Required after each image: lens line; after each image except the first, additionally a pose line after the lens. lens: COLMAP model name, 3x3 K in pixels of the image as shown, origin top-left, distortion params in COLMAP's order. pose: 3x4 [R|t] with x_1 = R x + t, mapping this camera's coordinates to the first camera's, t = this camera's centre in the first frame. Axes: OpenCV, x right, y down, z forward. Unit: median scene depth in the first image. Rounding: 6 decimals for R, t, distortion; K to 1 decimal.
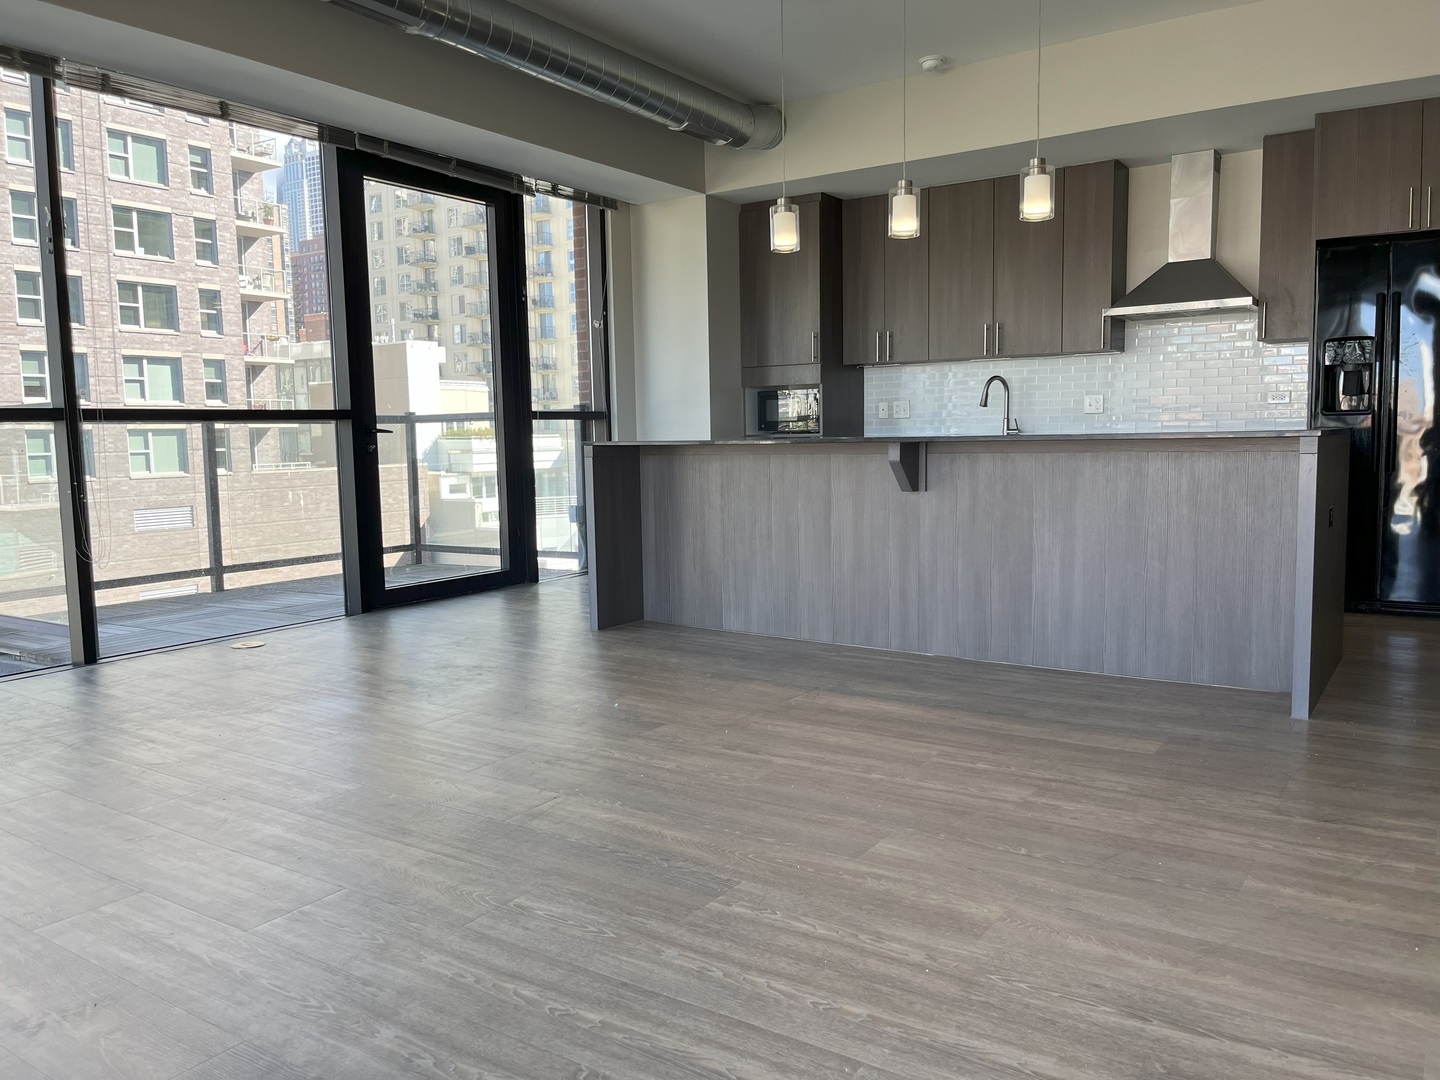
lens RADIAL K [[1079.0, 0, 719.4], [0, 1079.0, 542.5], [0, 0, 1]] dist [-0.004369, -0.015932]
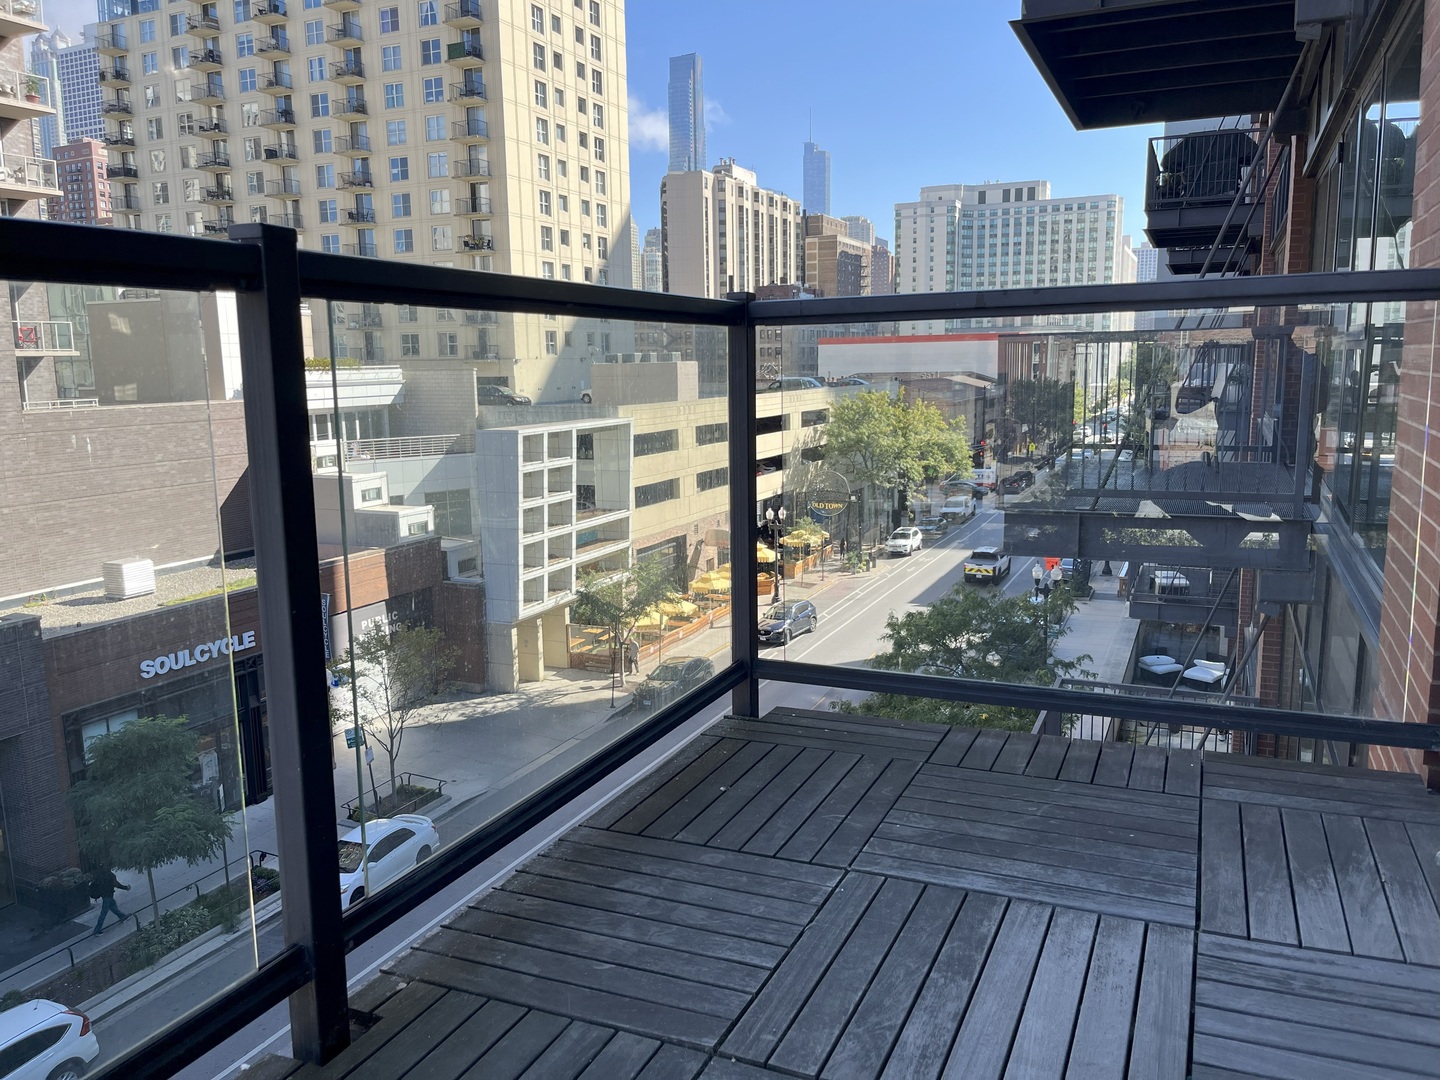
lens RADIAL K [[1079.0, 0, 721.4], [0, 1079.0, 505.4], [0, 0, 1]] dist [-0.004369, -0.015932]
pose [[0.979392, -0.027287, 0.200119, -0.082626], [0.022486, 0.999403, 0.026223, -0.004491], [-0.200715, -0.021183, 0.979421, 0.106008]]
